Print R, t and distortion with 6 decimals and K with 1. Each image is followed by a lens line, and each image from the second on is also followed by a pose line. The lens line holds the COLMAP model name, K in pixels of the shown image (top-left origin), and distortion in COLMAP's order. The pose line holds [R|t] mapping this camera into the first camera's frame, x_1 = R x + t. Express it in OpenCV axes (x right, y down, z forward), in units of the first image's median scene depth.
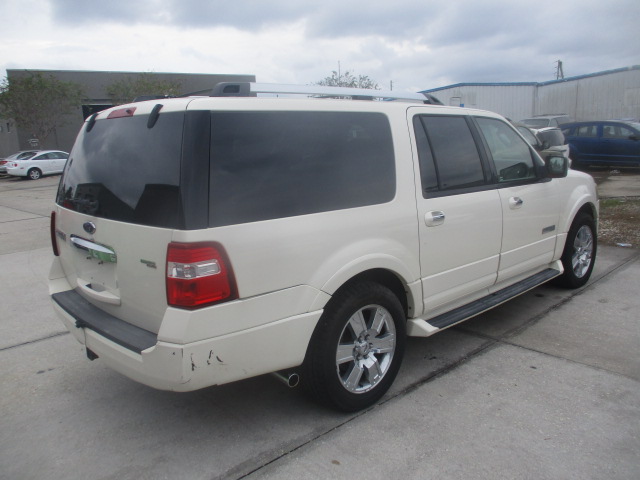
lens RADIAL K [[535.0, 0, 316.2], [0, 535.0, 245.2], [0, 0, 1]] dist [-0.027984, -0.001789]
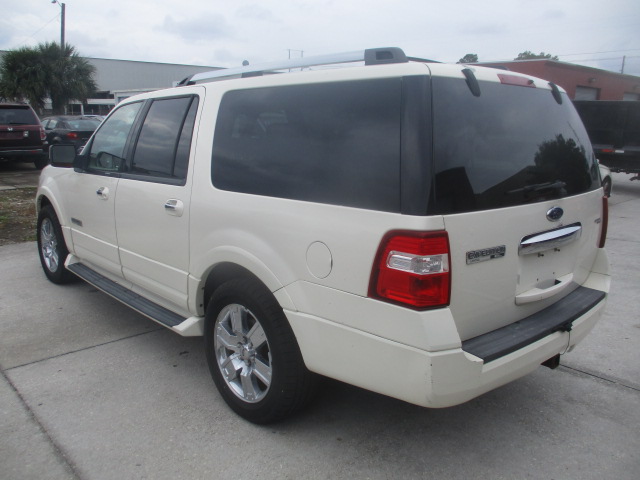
lens RADIAL K [[535.0, 0, 321.1], [0, 535.0, 242.5], [0, 0, 1]] dist [-0.027984, -0.001789]
pose [[0.005878, -0.181989, 0.983283, -0.982140], [0.192196, 0.965173, 0.177488, -0.164143], [-0.981339, 0.187940, 0.040651, 1.030804]]
